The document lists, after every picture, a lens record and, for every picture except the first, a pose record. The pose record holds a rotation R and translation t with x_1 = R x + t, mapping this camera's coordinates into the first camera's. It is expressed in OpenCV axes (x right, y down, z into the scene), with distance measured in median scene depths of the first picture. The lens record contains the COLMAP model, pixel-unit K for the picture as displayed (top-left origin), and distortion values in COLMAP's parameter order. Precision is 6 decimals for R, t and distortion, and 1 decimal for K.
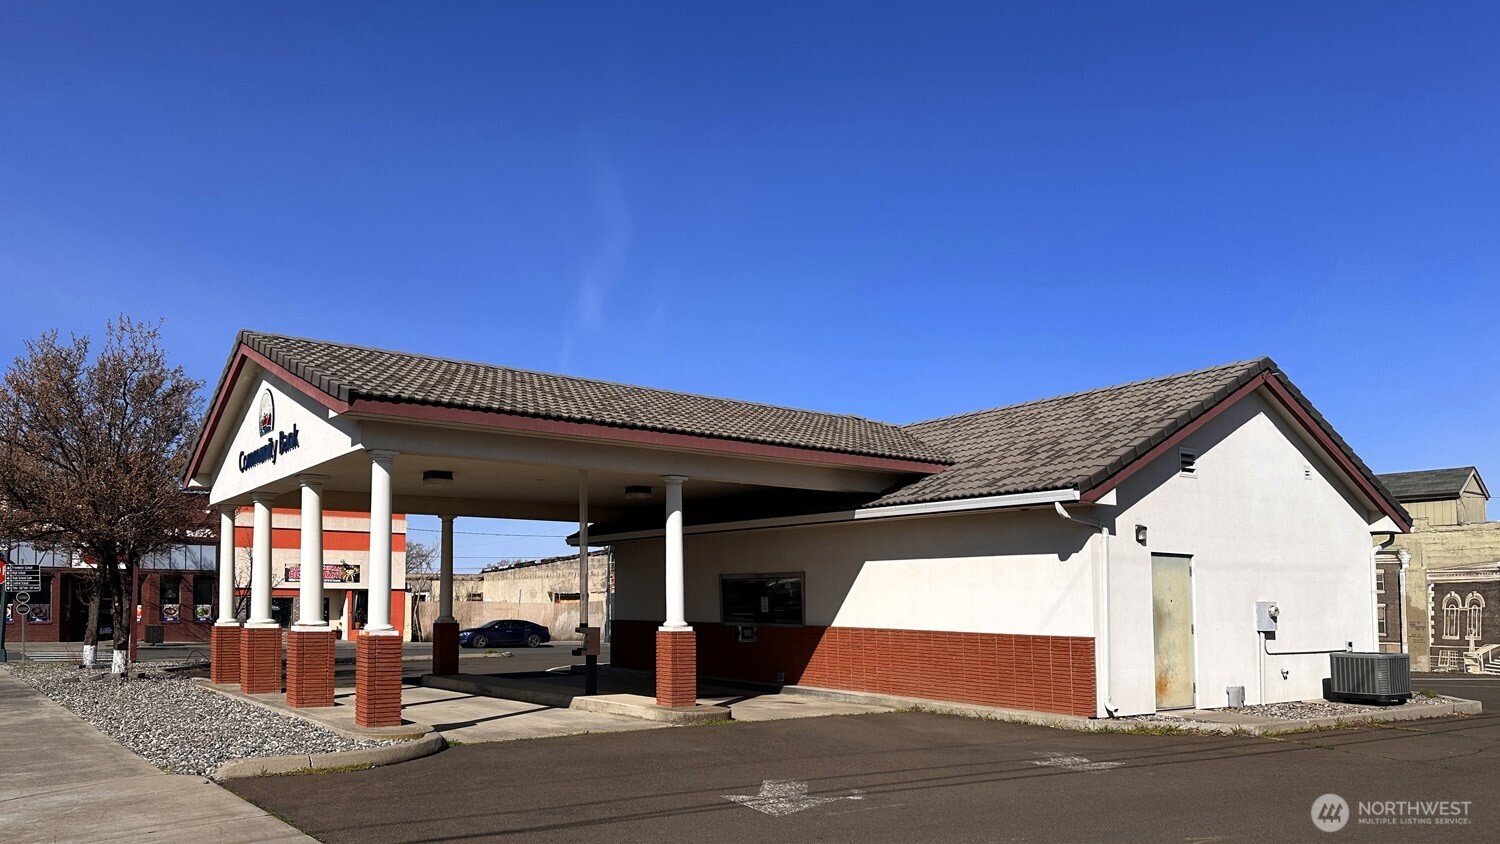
lens RADIAL K [[1126.7, 0, 750.3], [0, 1126.7, 549.9], [0, 0, 1]] dist [0.059122, -0.073506]
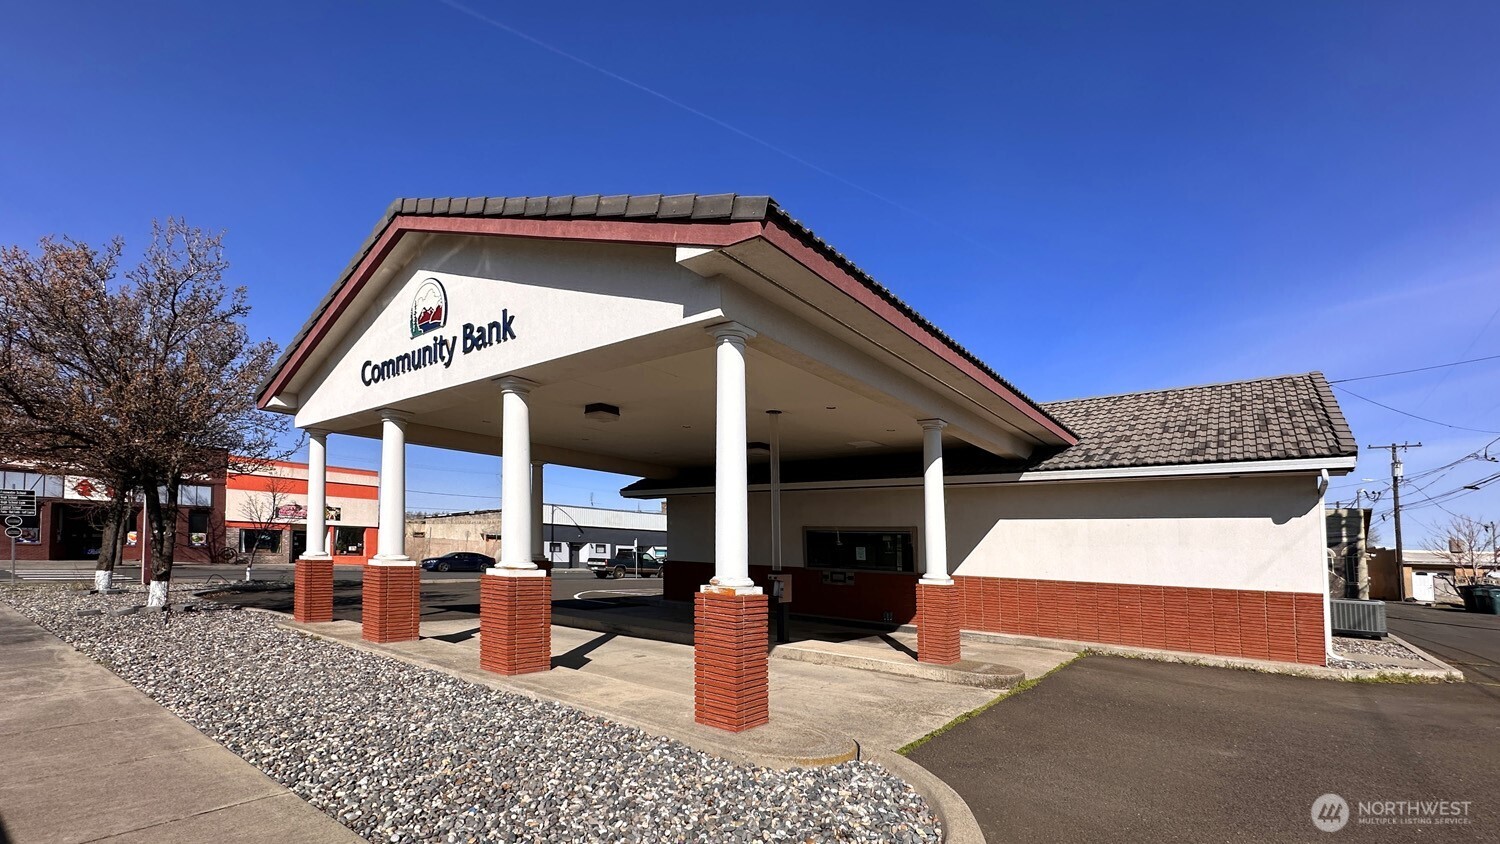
lens RADIAL K [[628.2, 0, 780.2], [0, 628.2, 537.1], [0, 0, 1]] dist [0.007105, 0.000085]
pose [[0.949130, 0.034018, 0.313043, -0.267280], [-0.043944, 0.998729, 0.024704, 0.019222], [-0.311804, -0.037203, 0.949418, 0.400332]]
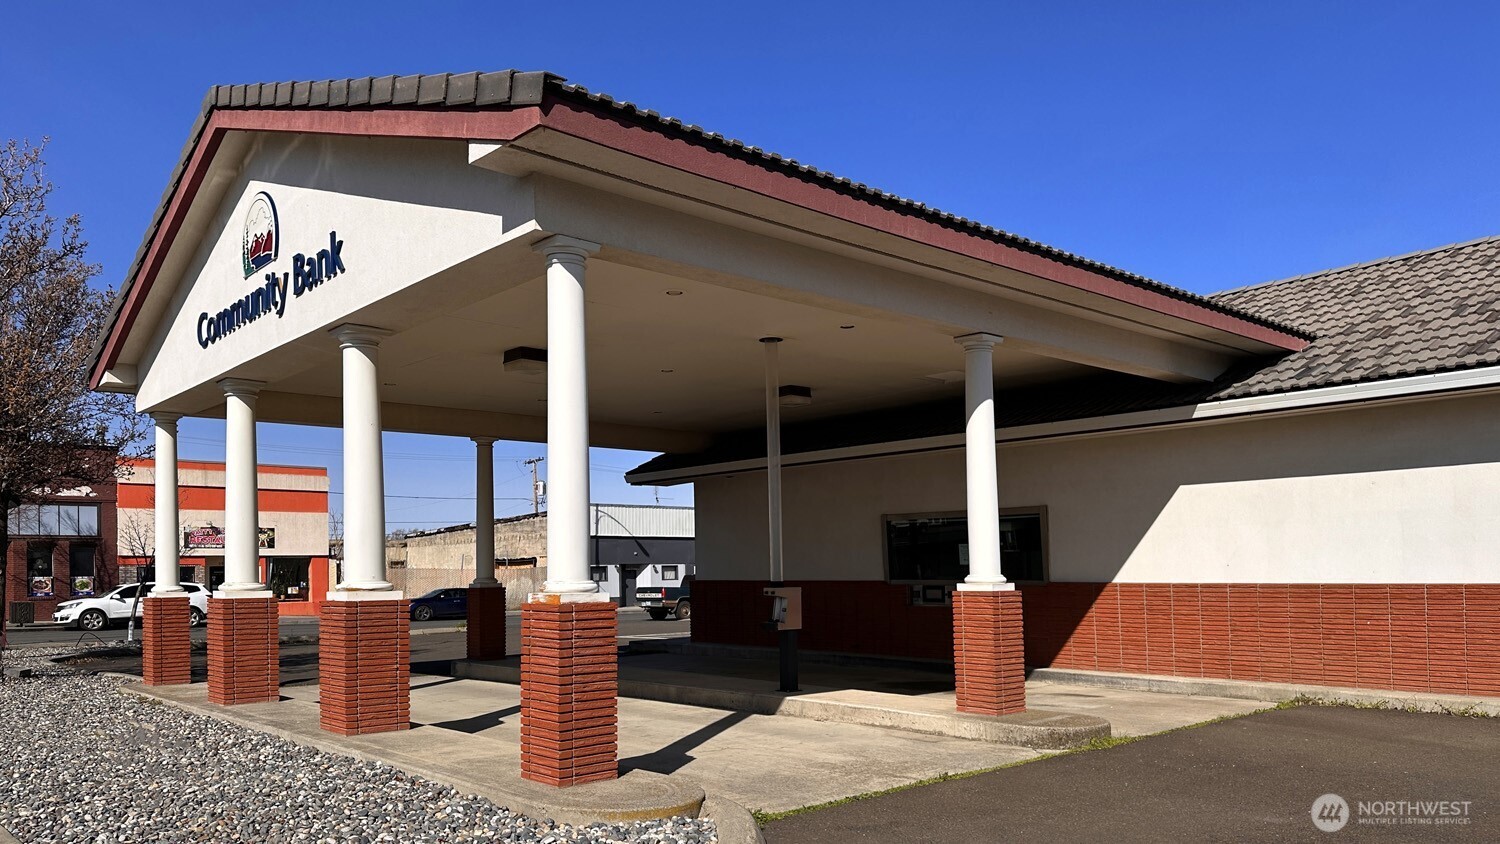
lens RADIAL K [[1111.9, 0, 797.9], [0, 1111.9, 561.2], [0, 0, 1]] dist [0.068810, -0.075129]
pose [[0.991879, -0.013903, 0.126426, -0.182505], [0.008828, 0.999136, 0.040614, 0.022936], [-0.126881, -0.039168, 0.991144, 0.311145]]
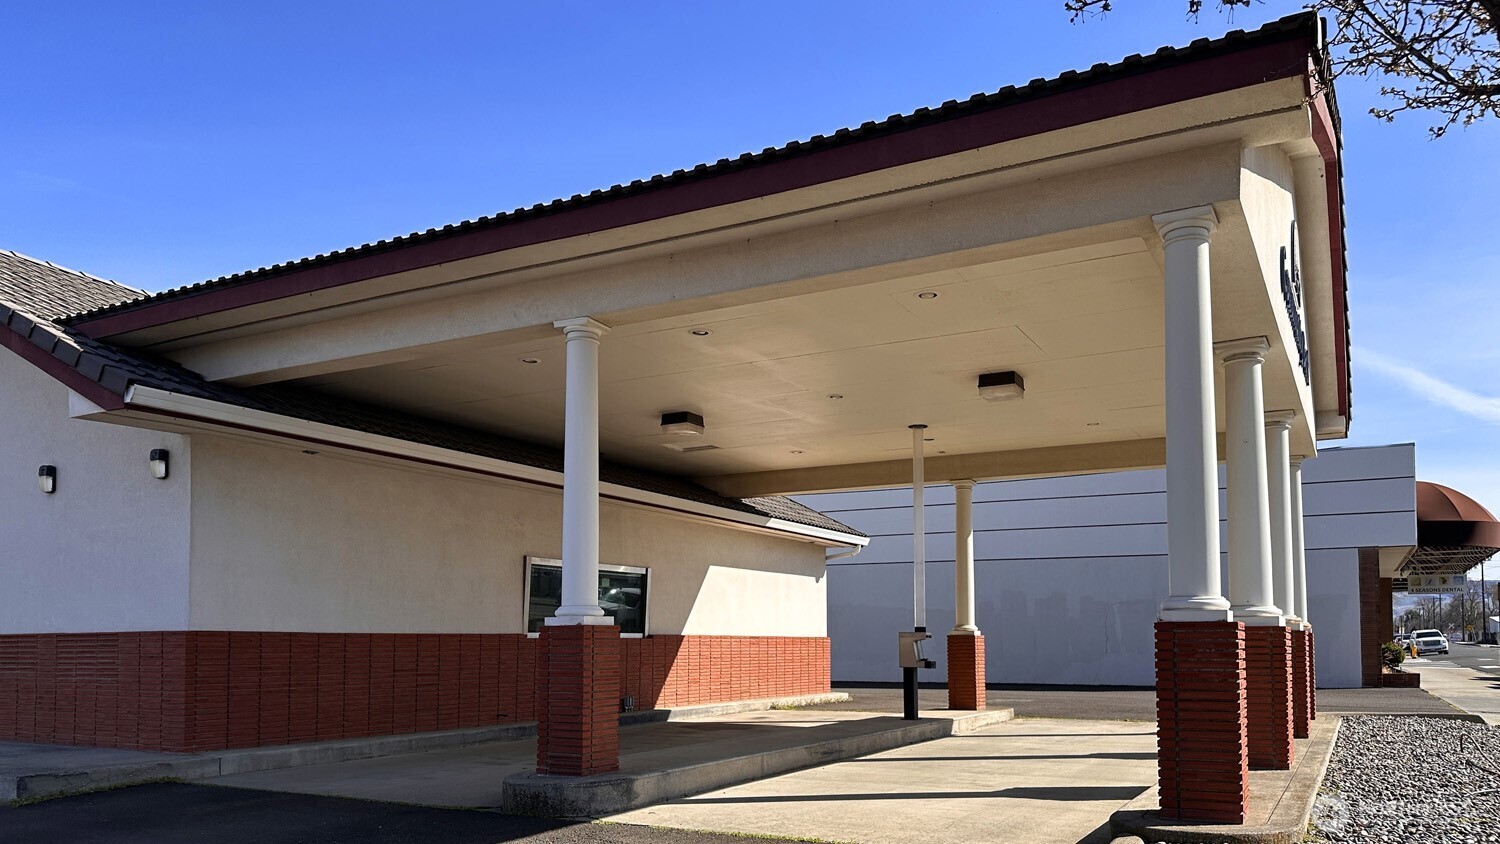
lens RADIAL K [[1089.9, 0, 748.0], [0, 1089.9, 559.9], [0, 0, 1]] dist [0.058053, -0.000915]
pose [[-0.425741, 0.062761, 0.902666, -0.641353], [-0.047751, 0.994643, -0.091677, 0.076654], [-0.903584, -0.082134, -0.420464, 1.182615]]
